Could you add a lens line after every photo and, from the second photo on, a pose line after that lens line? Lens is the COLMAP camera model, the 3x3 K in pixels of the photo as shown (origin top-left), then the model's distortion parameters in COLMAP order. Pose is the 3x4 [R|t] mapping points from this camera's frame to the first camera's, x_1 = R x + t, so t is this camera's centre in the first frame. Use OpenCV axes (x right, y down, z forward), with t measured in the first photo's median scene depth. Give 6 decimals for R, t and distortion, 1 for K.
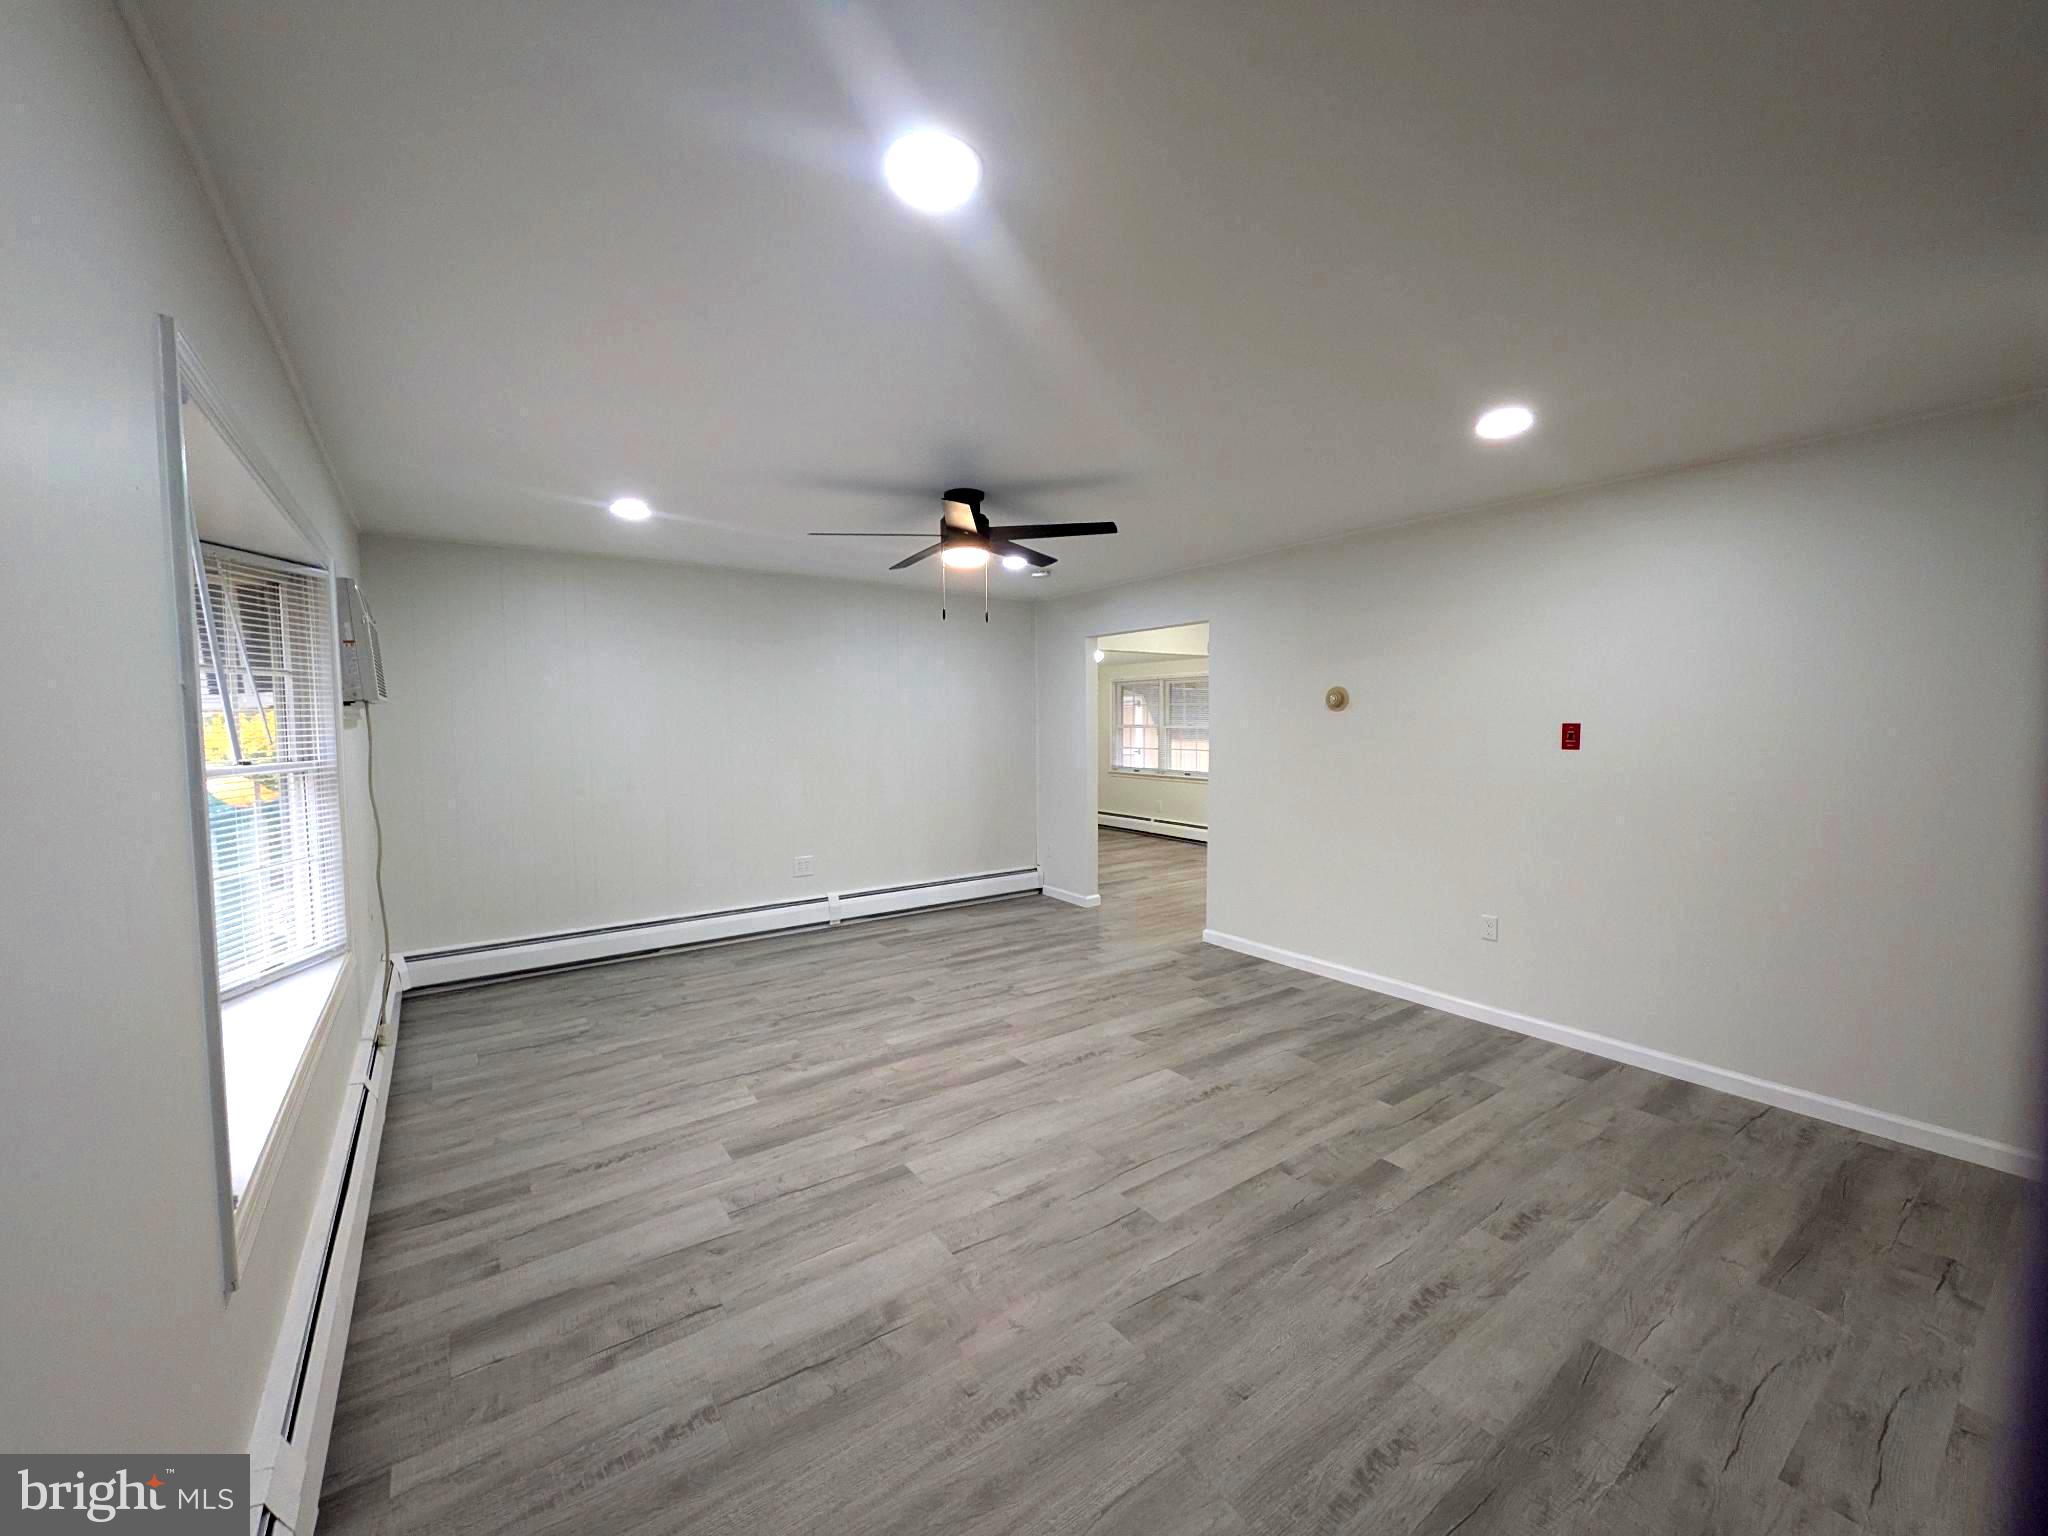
lens RADIAL K [[803.3, 0, 1027.6], [0, 803.3, 771.9], [0, 0, 1]] dist [-0.001133, -0.000054]
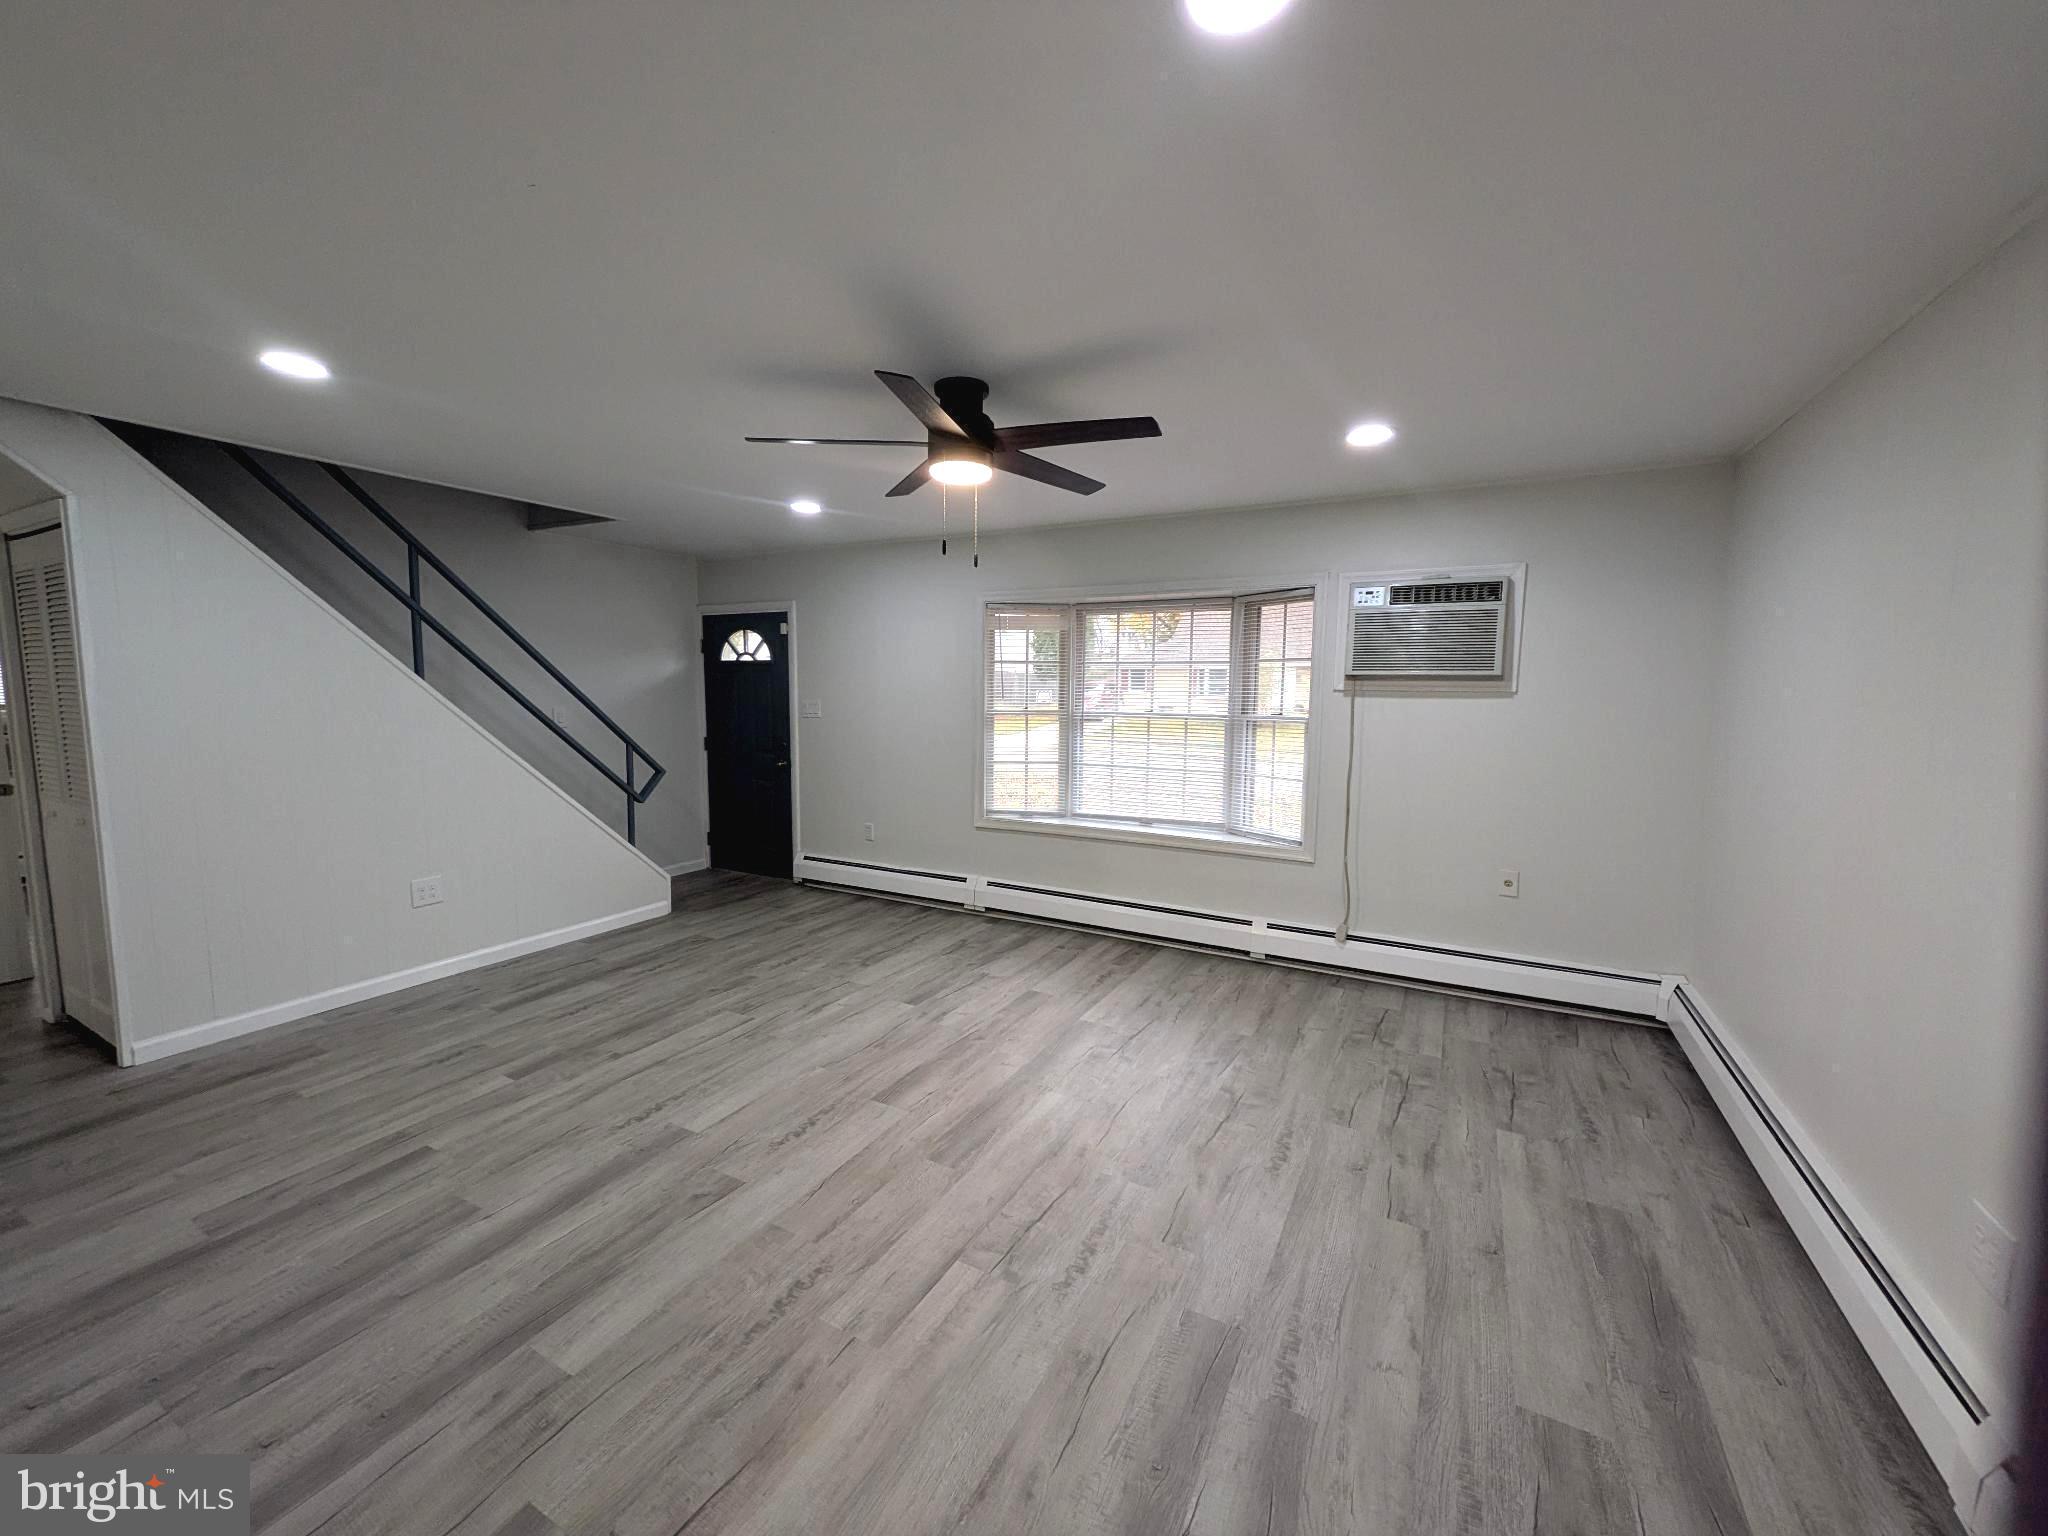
lens RADIAL K [[803.3, 0, 1027.6], [0, 803.3, 771.9], [0, 0, 1]] dist [-0.001133, -0.000054]
pose [[-0.899725, 0.047546, -0.433861, 0.220050], [-0.031234, 0.984486, 0.172660, -0.141482], [0.435339, 0.168898, -0.884281, 1.896278]]
